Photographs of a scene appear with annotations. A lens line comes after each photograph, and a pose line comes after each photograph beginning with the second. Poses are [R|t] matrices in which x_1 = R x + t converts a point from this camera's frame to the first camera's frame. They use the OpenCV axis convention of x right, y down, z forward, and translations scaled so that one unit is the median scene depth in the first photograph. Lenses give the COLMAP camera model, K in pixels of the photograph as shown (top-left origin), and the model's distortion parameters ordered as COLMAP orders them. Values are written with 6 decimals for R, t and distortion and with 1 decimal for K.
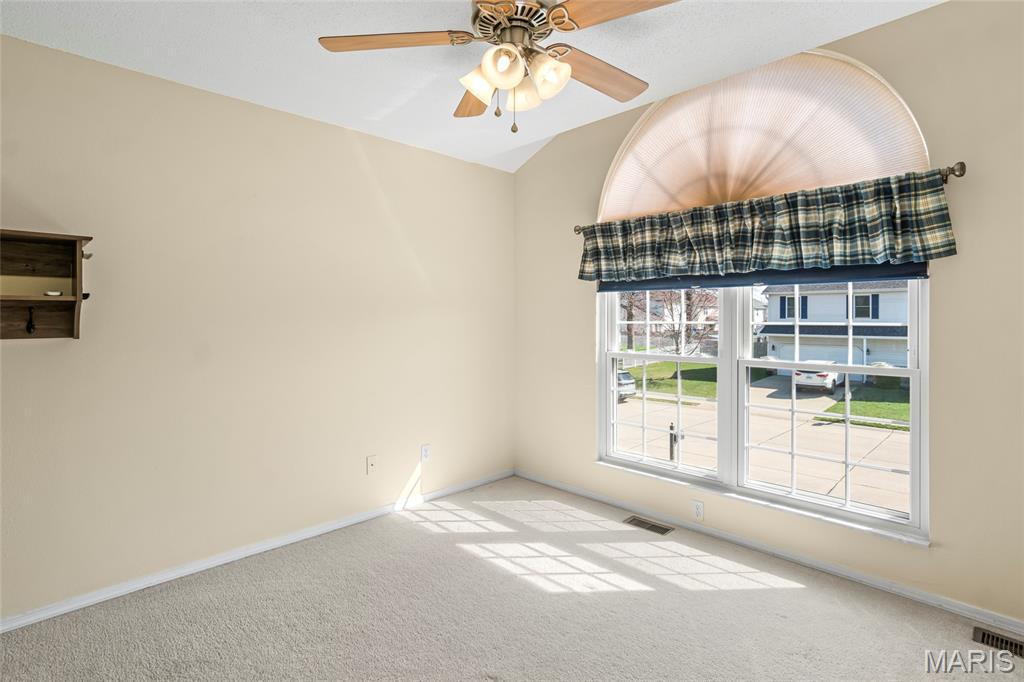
lens RADIAL K [[502.1, 0, 495.1], [0, 502.1, 313.4], [0, 0, 1]] dist [-0.010930, 0.007404]
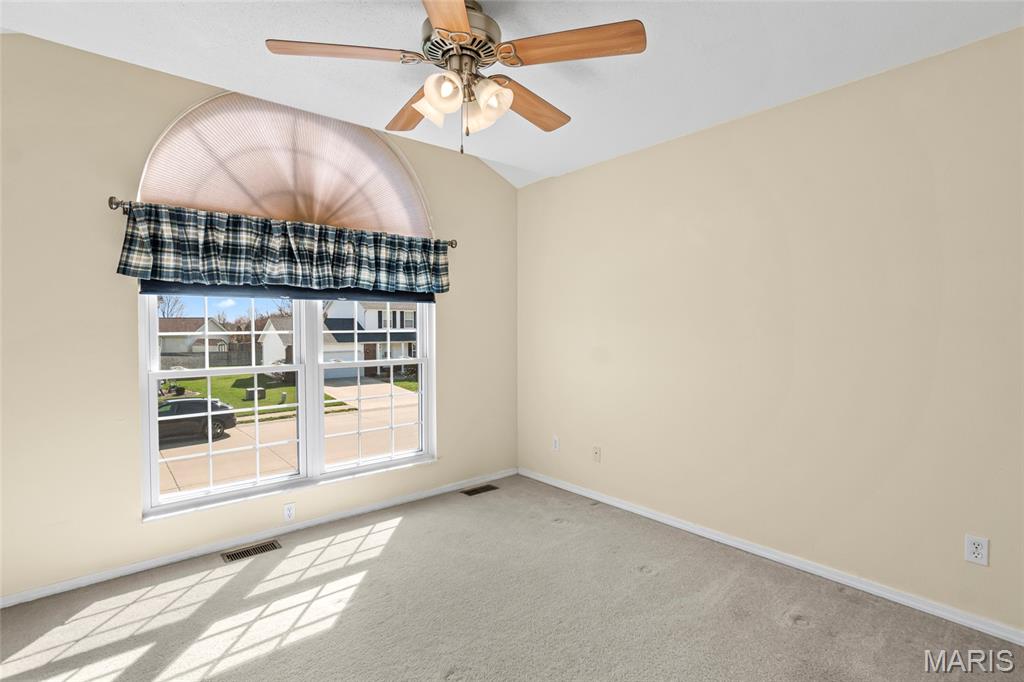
lens RADIAL K [[502.1, 0, 506.4], [0, 502.1, 339.8], [0, 0, 1]] dist [-0.010930, 0.007404]
pose [[0.058877, -0.027032, 0.997899, -0.634797], [-0.001886, 0.999628, 0.027190, 0.005443], [-0.998263, -0.003483, 0.058804, 0.518690]]
